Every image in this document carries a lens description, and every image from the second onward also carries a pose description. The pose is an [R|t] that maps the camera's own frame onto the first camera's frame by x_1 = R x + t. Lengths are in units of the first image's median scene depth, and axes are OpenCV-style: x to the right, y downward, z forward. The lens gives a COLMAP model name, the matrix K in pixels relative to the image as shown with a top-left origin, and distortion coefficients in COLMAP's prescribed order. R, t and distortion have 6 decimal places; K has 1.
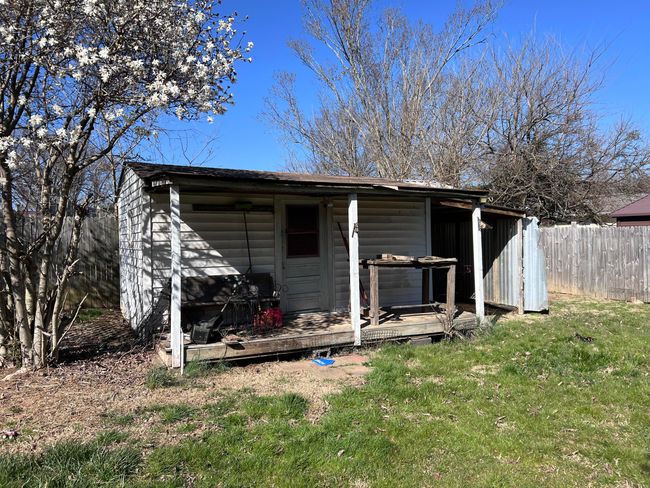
lens RADIAL K [[447.3, 0, 325.0], [0, 447.3, 244.0], [0, 0, 1]] dist [-0.000005, -0.026928]
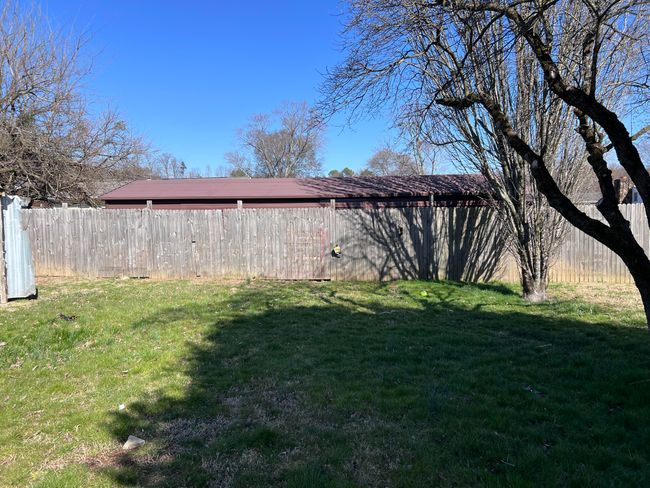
lens RADIAL K [[447.3, 0, 325.0], [0, 447.3, 244.0], [0, 0, 1]] dist [-0.000005, -0.026928]
pose [[0.587483, -0.033601, 0.808539, 0.097996], [0.012723, 0.999398, 0.032288, 0.016903], [-0.809137, -0.008682, 0.587556, -0.054301]]
